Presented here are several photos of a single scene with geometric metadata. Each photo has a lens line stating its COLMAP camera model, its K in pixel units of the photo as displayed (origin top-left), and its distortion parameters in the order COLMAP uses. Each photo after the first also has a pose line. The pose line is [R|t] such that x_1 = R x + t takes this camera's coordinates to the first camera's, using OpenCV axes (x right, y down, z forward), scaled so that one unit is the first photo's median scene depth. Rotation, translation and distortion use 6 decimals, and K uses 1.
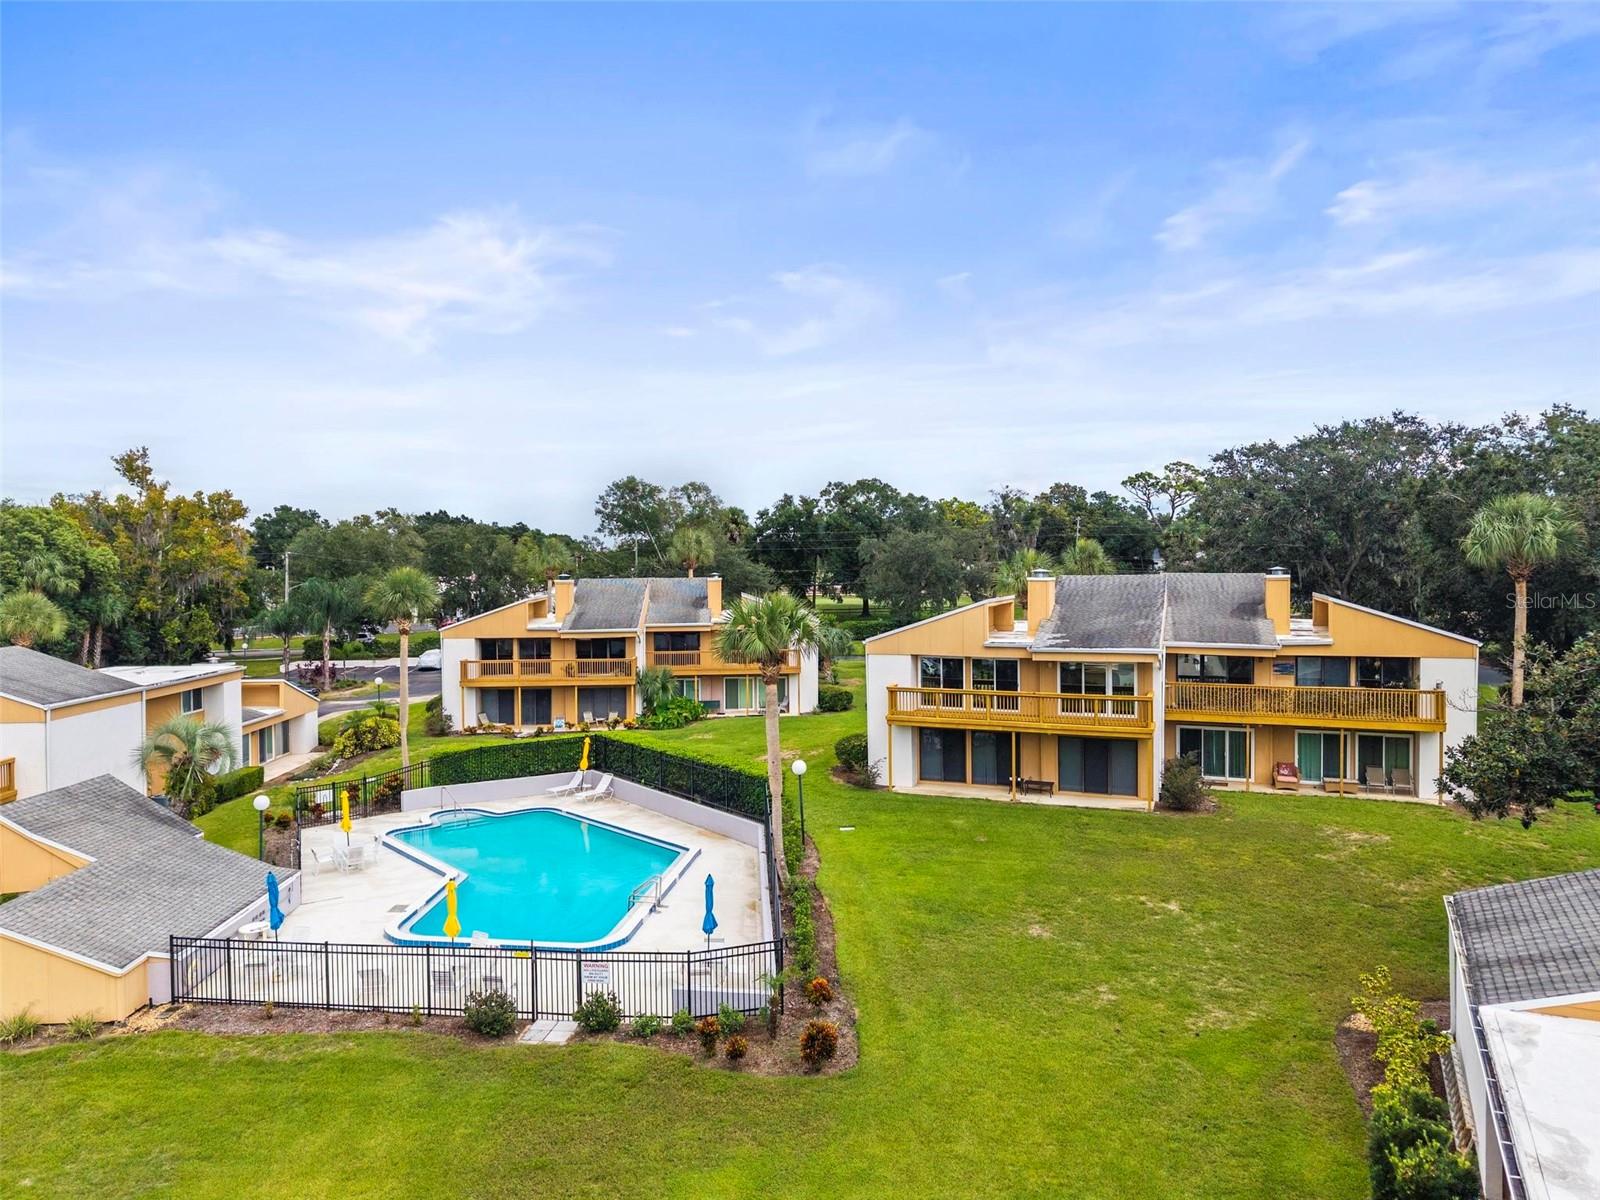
lens RADIAL K [[1074.1, 0, 801.4], [0, 1074.1, 595.9], [0, 0, 1]] dist [0.029772, -0.018251]
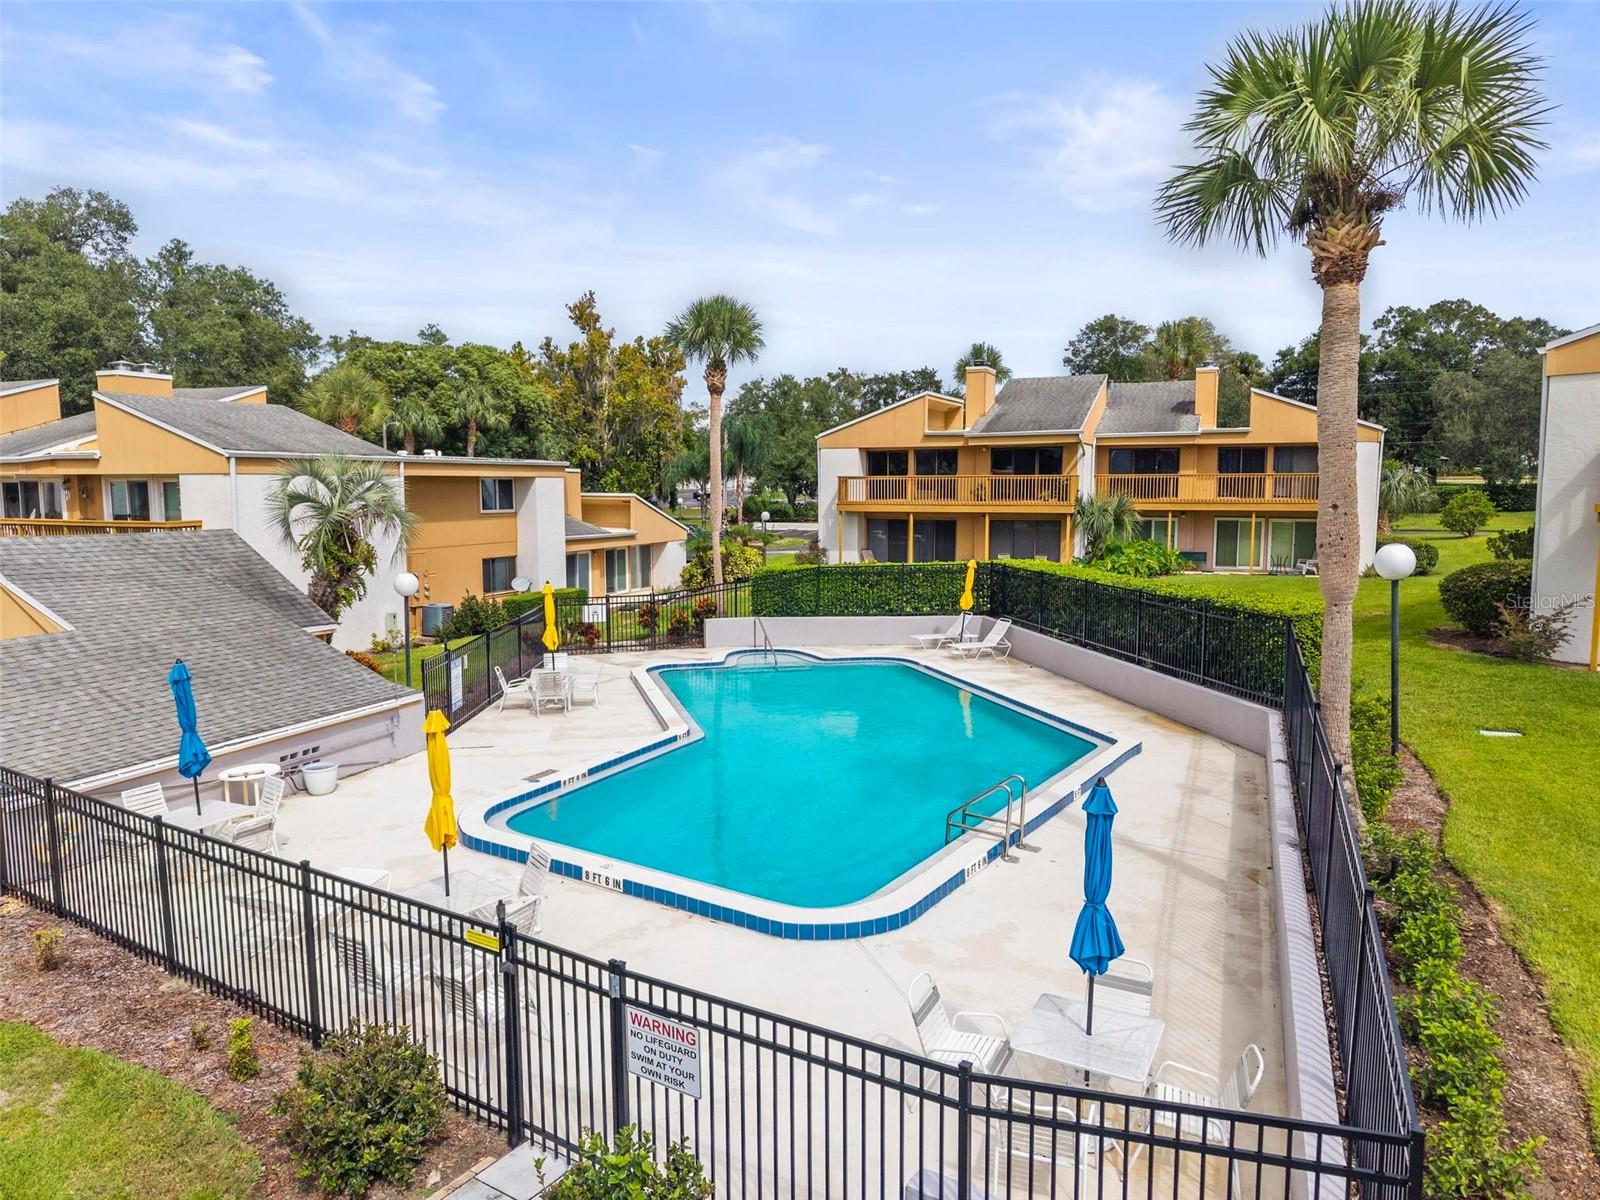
lens RADIAL K [[1074.1, 0, 795.5], [0, 1074.1, 605.5], [0, 0, 1]] dist [0.029772, -0.018251]
pose [[0.900220, 0.055605, -0.431870, -0.015774], [-0.017904, 0.995701, 0.090880, 0.080968], [0.435067, -0.074080, 0.897346, 0.305334]]
